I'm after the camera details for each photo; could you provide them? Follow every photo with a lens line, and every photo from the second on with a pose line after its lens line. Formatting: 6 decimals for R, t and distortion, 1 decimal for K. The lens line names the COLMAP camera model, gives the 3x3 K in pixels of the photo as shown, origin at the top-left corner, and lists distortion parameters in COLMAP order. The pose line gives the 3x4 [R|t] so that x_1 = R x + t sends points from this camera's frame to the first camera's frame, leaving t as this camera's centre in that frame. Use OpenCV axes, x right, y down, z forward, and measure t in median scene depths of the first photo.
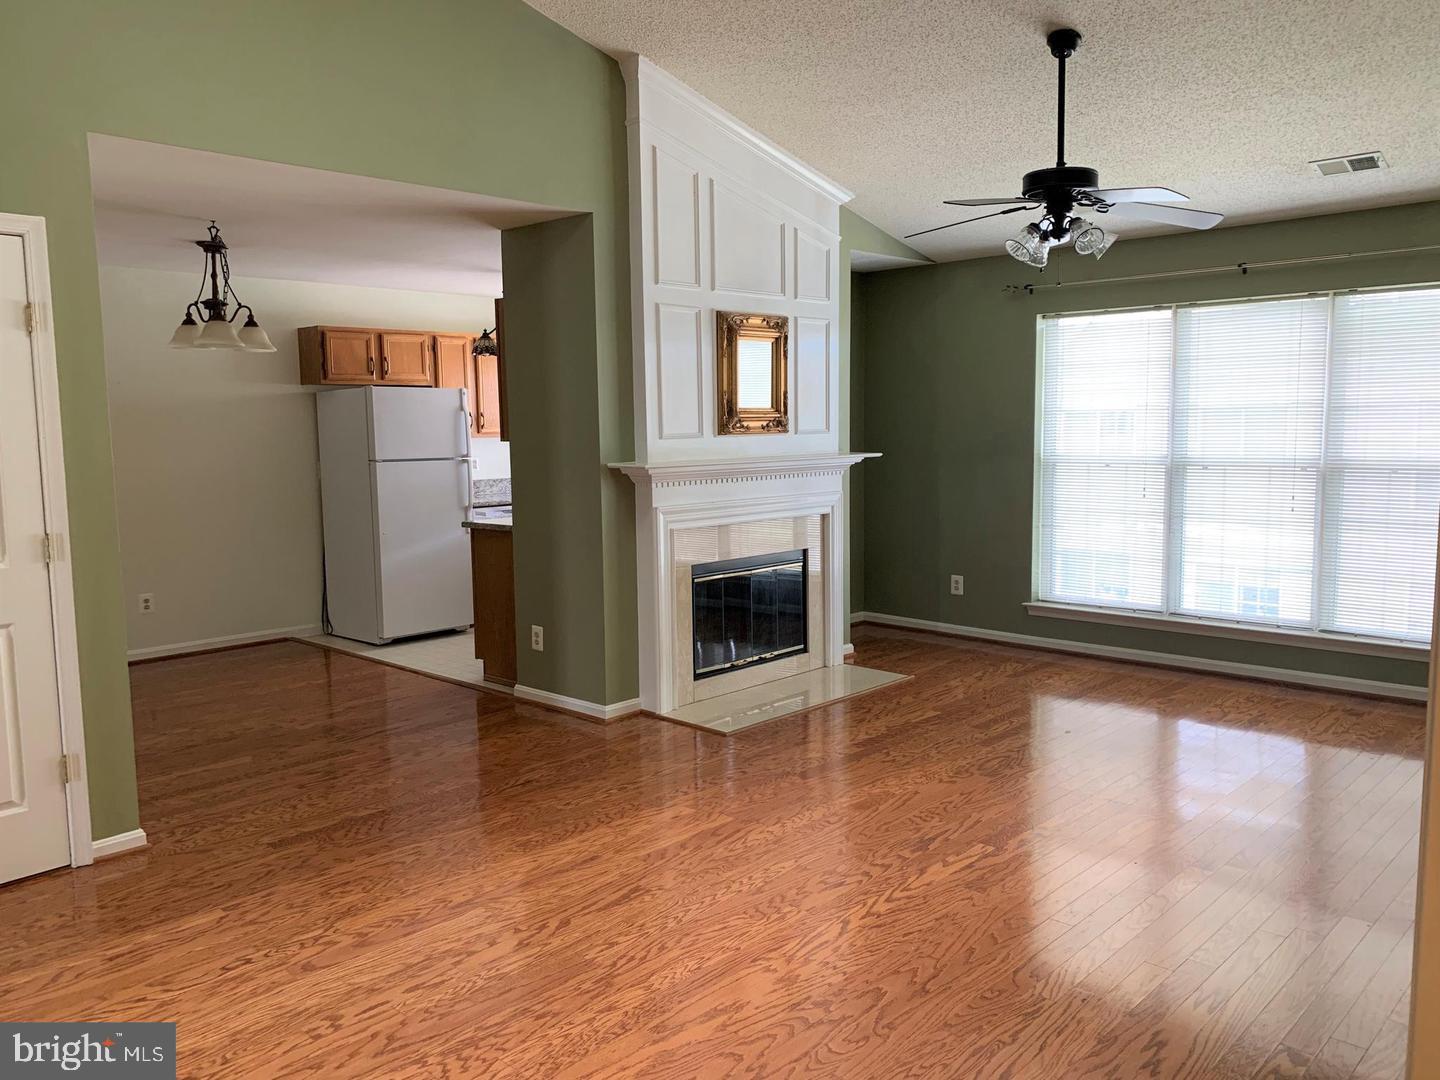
lens RADIAL K [[1108.4, 0, 716.5], [0, 1108.4, 533.8], [0, 0, 1]] dist [0.060799, -0.071745]
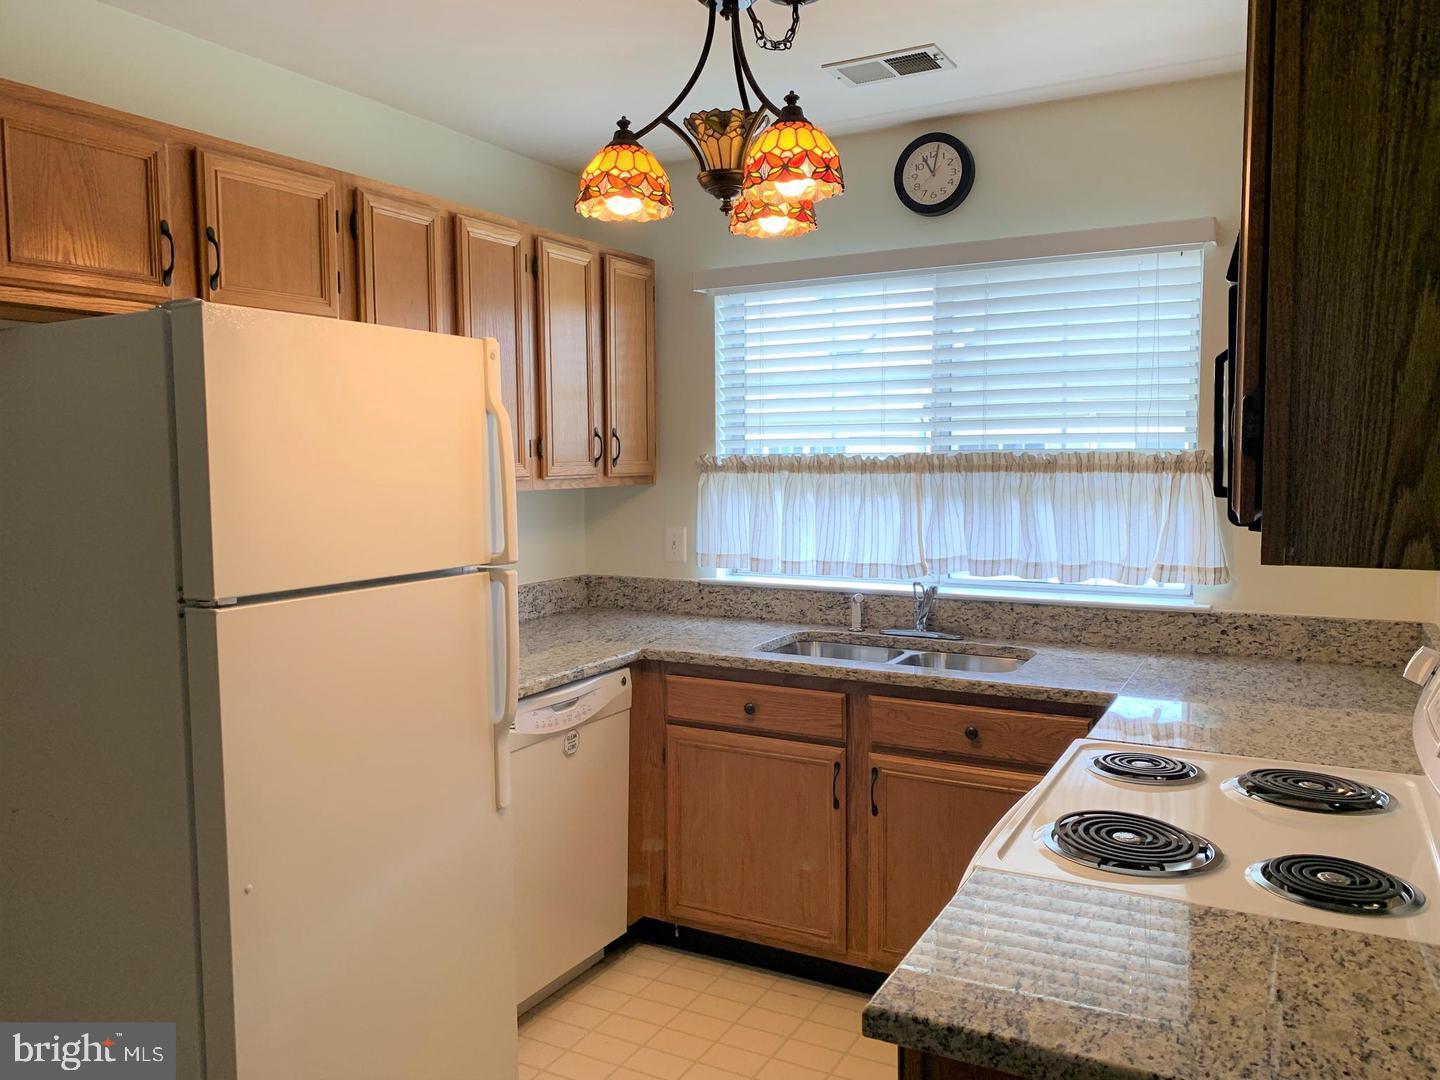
lens RADIAL K [[1108.4, 0, 706.4], [0, 1108.4, 544.1], [0, 0, 1]] dist [0.060799, -0.071745]
pose [[0.968332, -0.016652, 0.249112, -0.247320], [0.022616, 0.999522, -0.021096, -0.066950], [-0.248641, 0.026062, 0.968245, 0.689520]]
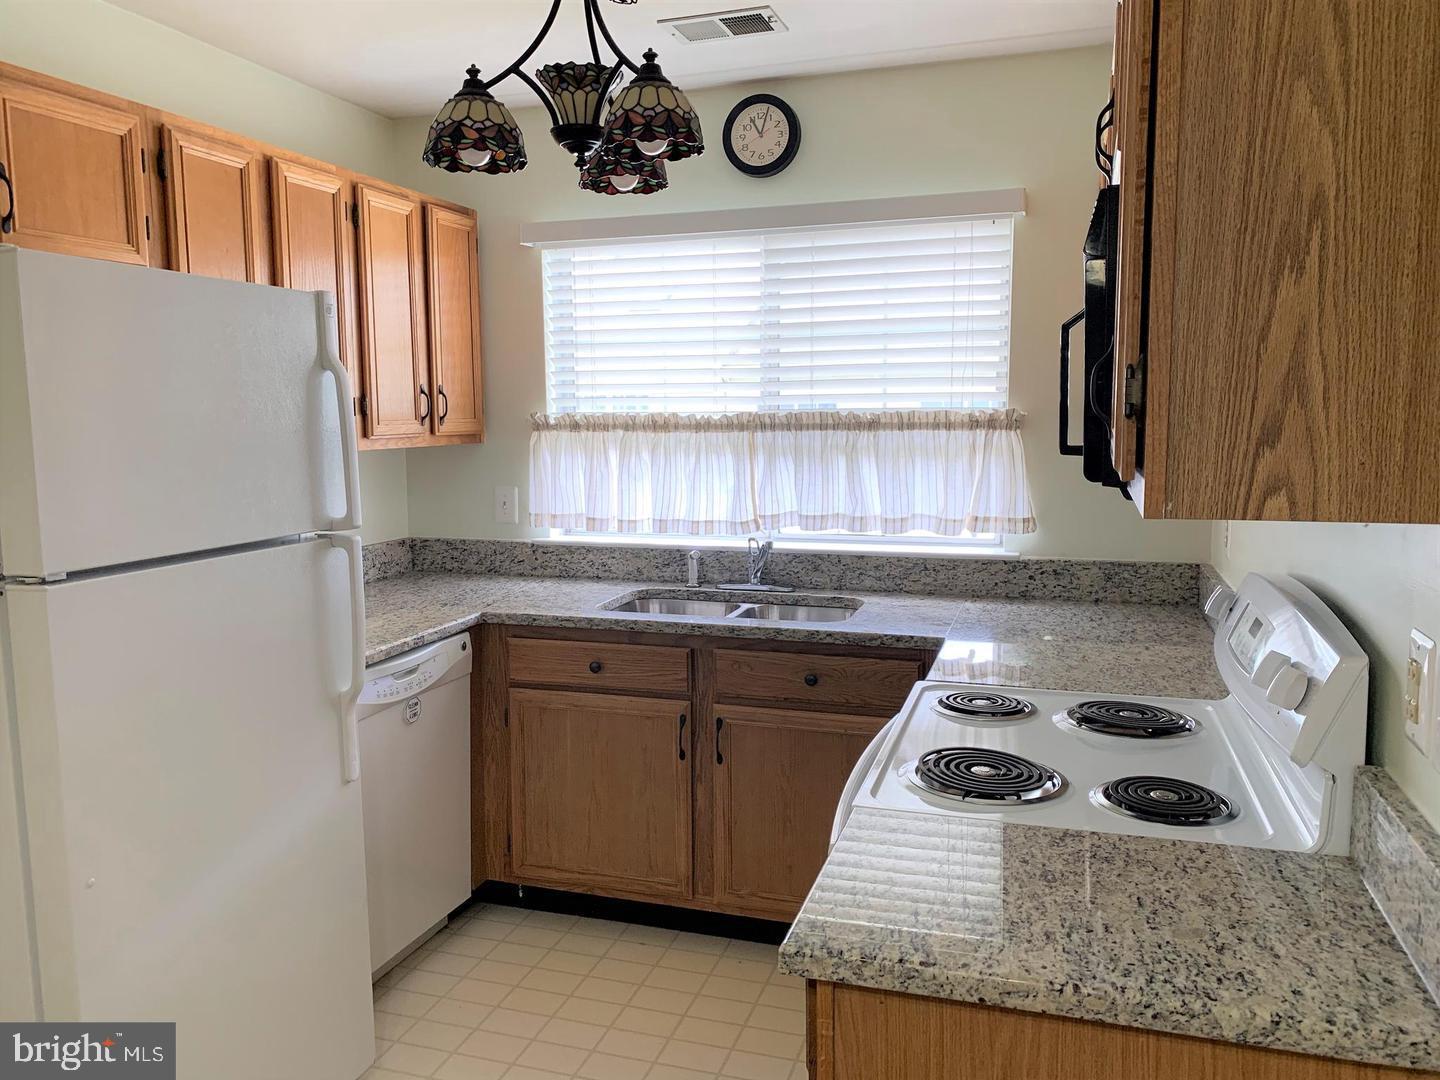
lens RADIAL K [[1108.4, 0, 706.6], [0, 1108.4, 542.8], [0, 0, 1]] dist [0.060799, -0.071745]
pose [[0.906720, -0.048641, 0.418919, -0.263238], [0.042860, 0.998812, 0.023205, -0.068479], [-0.419550, -0.003086, 0.907727, 0.692772]]
